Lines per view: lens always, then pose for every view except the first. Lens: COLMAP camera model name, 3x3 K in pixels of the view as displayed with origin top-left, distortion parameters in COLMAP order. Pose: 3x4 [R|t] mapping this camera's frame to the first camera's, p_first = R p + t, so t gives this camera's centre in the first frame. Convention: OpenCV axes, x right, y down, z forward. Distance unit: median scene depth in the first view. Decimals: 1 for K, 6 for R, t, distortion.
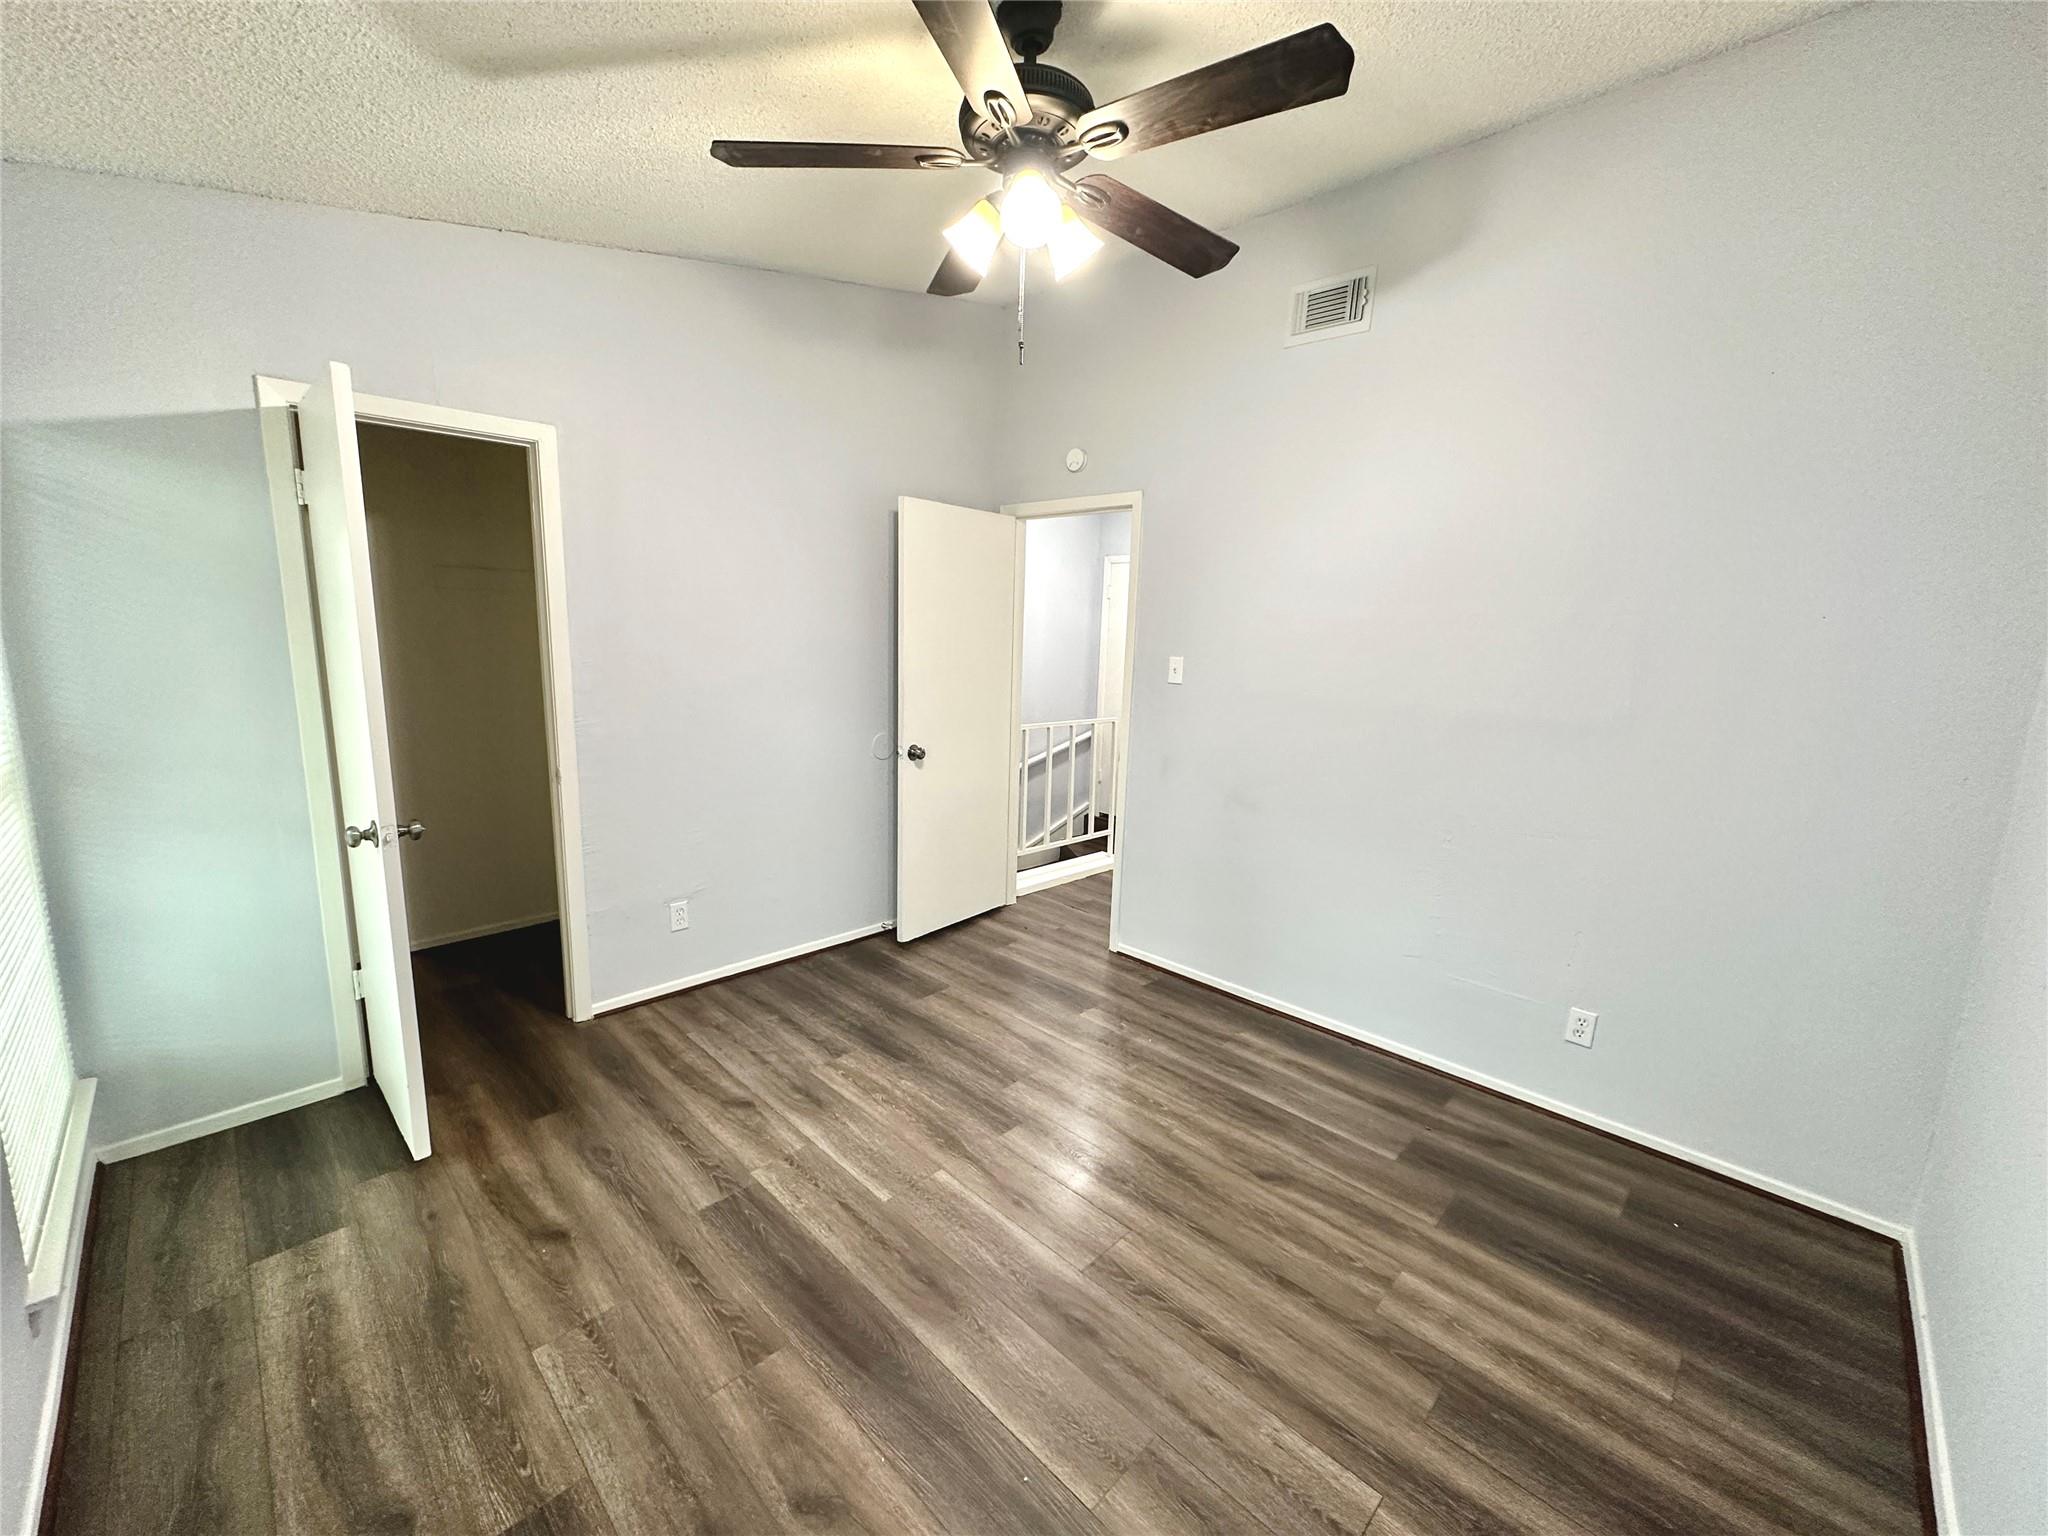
lens RADIAL K [[814.5, 0, 1029.2], [0, 814.5, 763.6], [0, 0, 1]] dist [-0.001719, 0.000525]
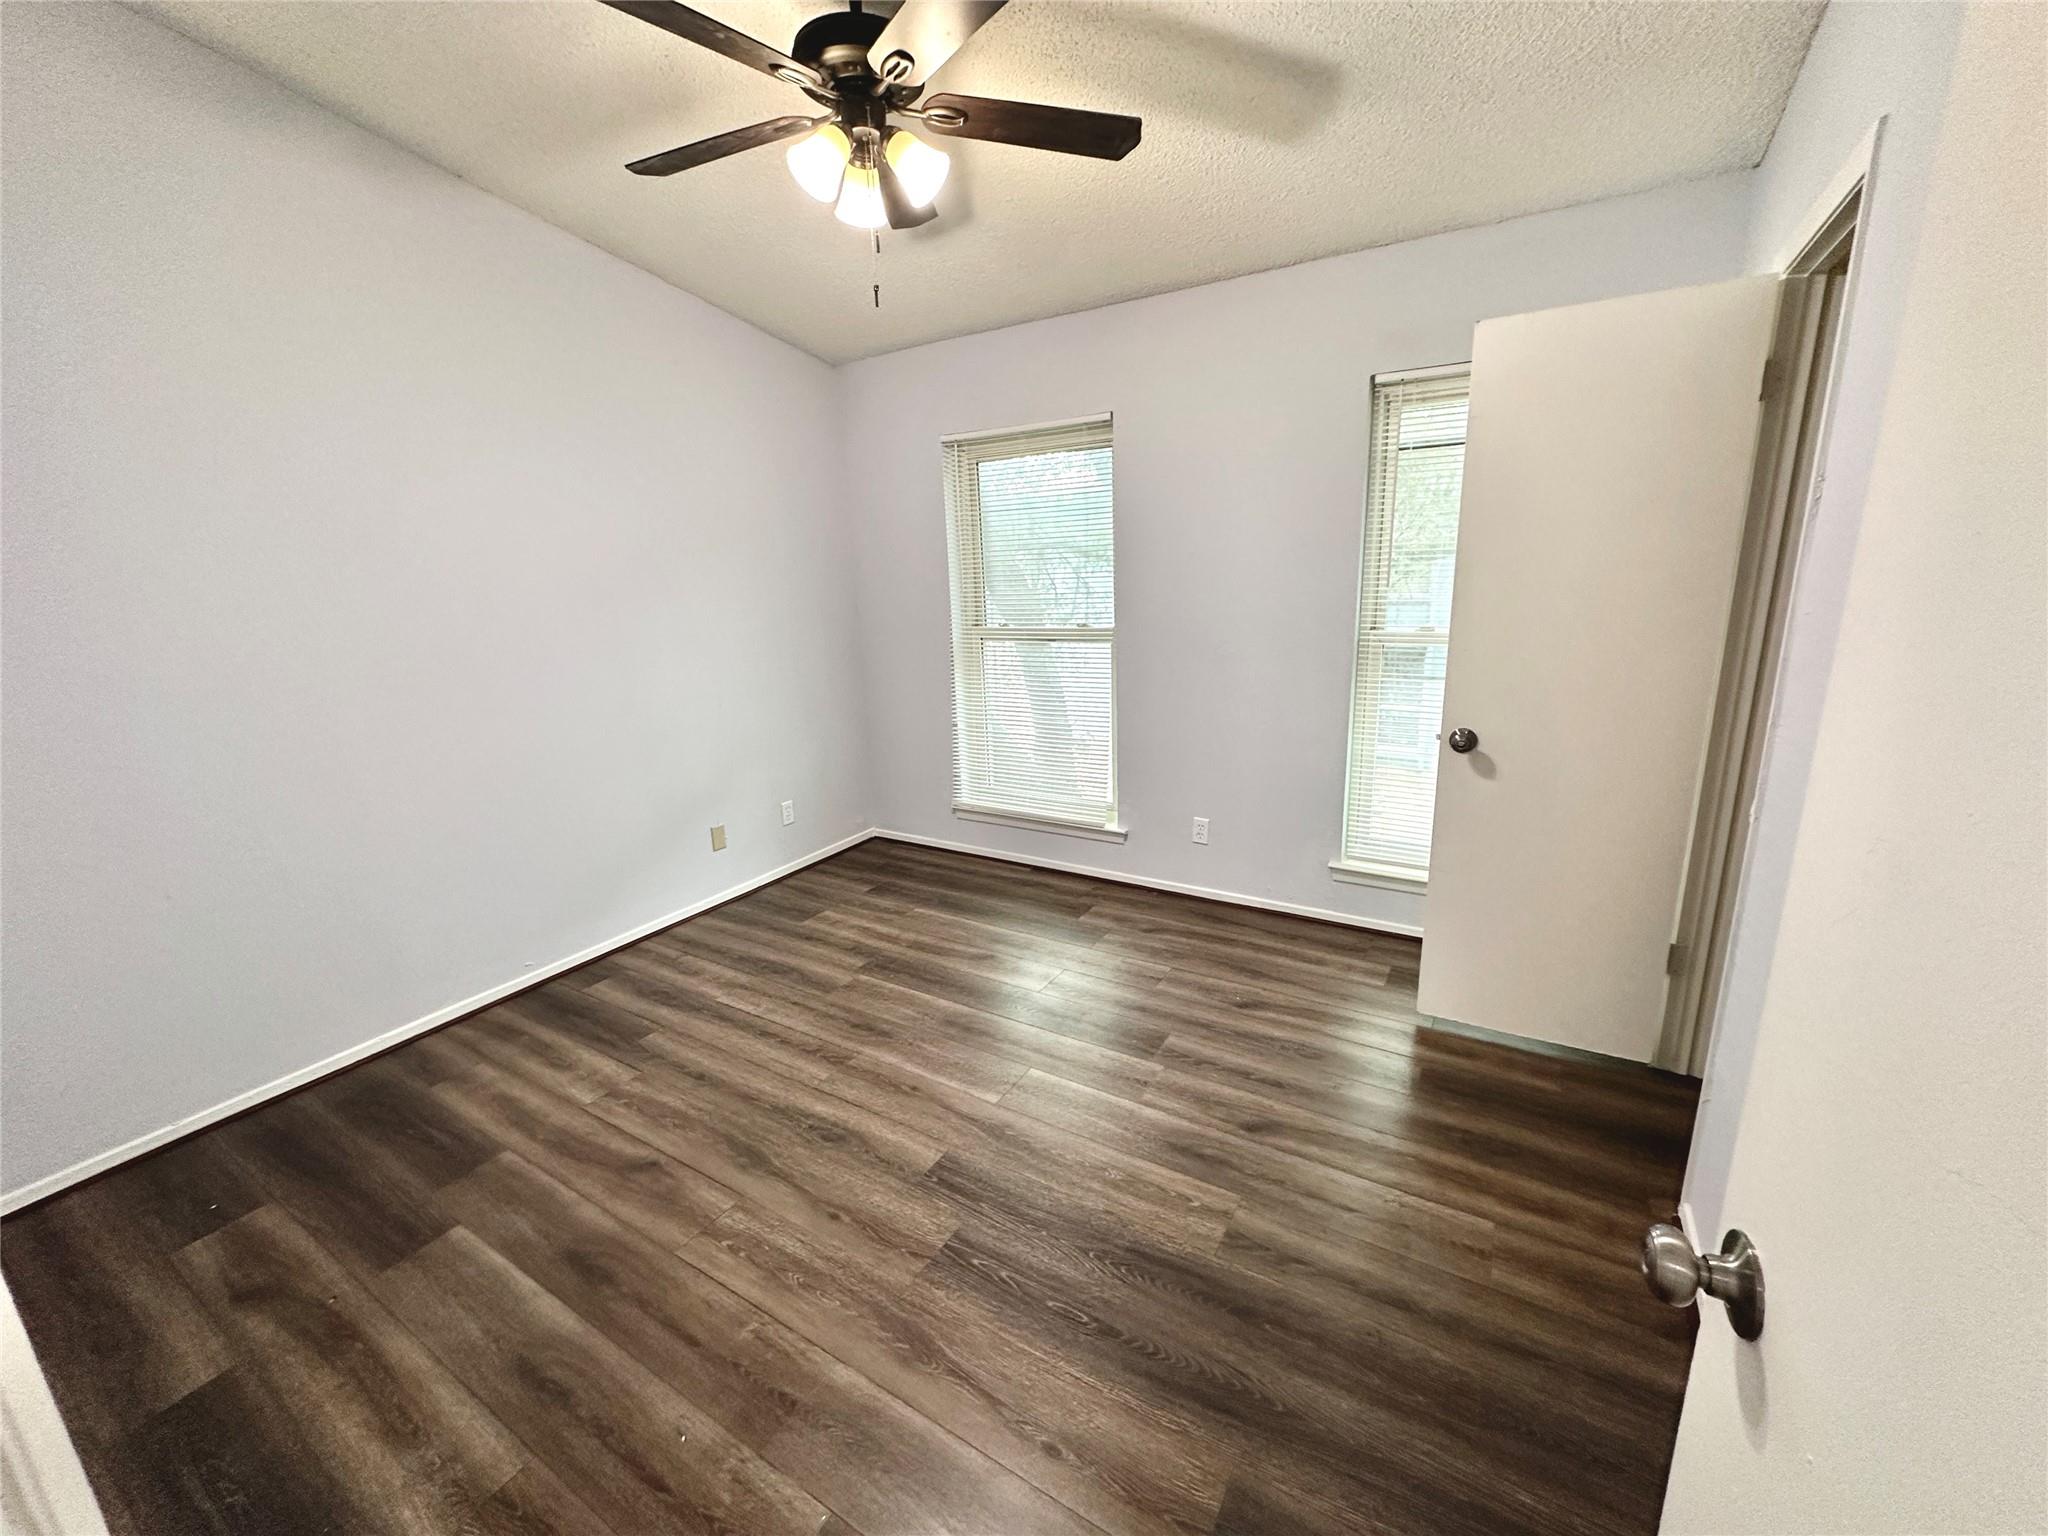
lens RADIAL K [[814.5, 0, 1027.4], [0, 814.5, 767.2], [0, 0, 1]] dist [-0.001719, 0.000525]
pose [[-0.976170, 0.057667, -0.209203, 0.037724], [-0.027478, 0.923437, 0.382765, -0.258390], [0.215258, 0.379392, -0.899847, 1.656158]]
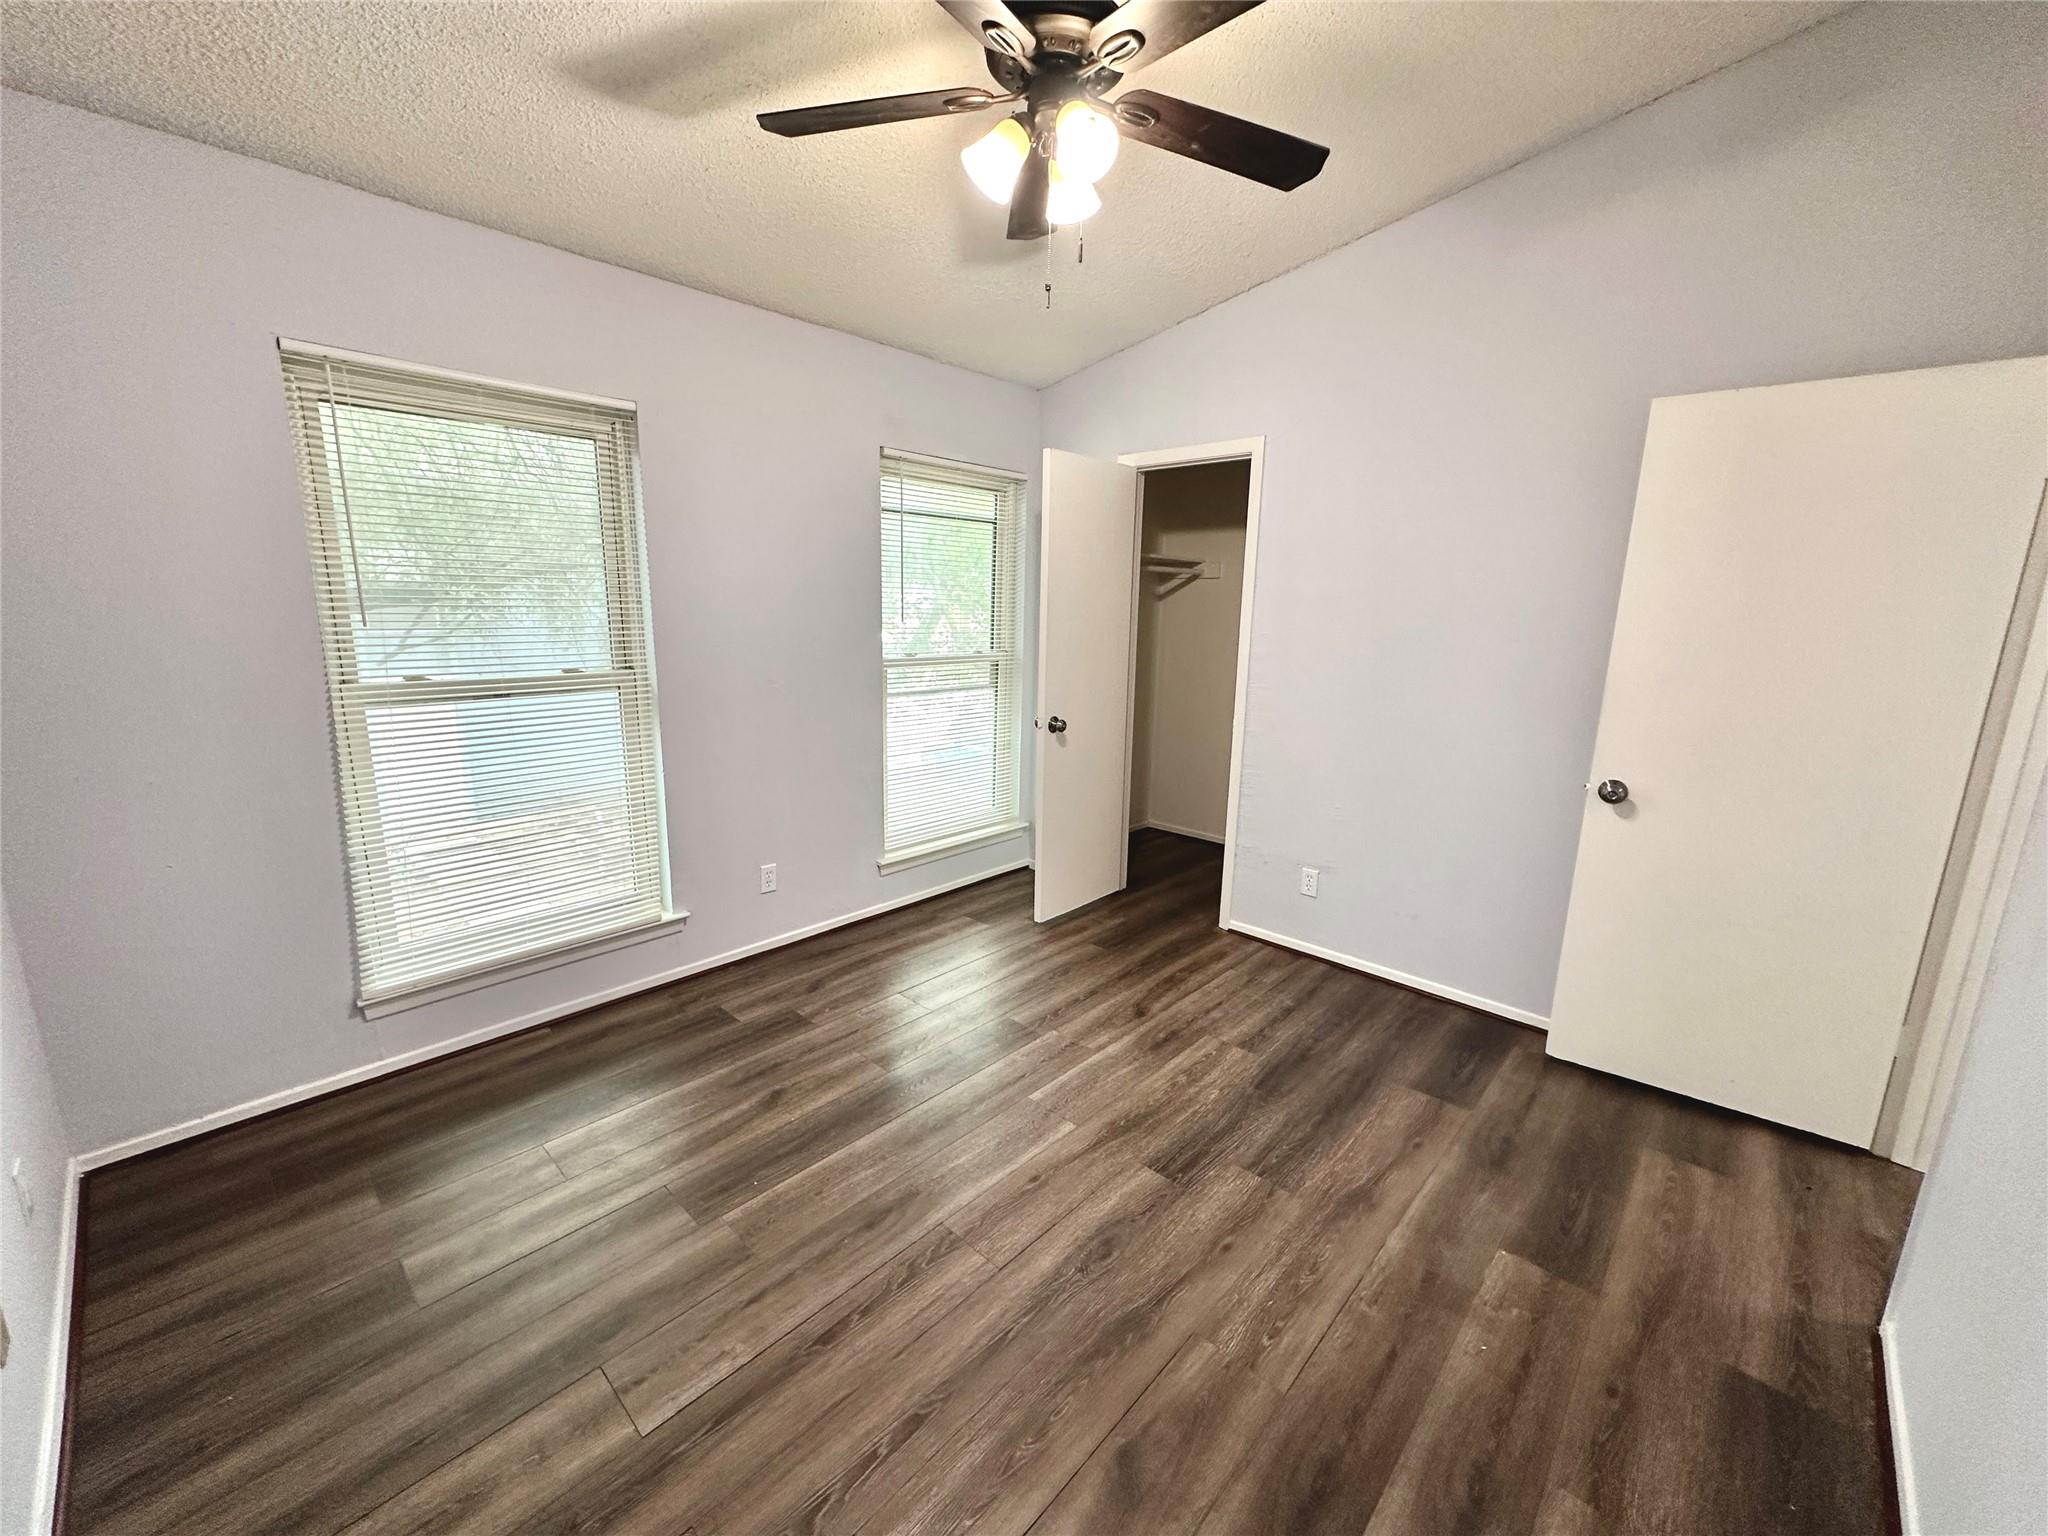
lens RADIAL K [[814.5, 0, 1016.7], [0, 814.5, 766.0], [0, 0, 1]] dist [-0.001719, 0.000525]
pose [[0.015084, 0.176203, -0.984238, 0.765023], [-0.180002, 0.968747, 0.170671, -0.092181], [0.983551, 0.174590, 0.046329, 0.753904]]
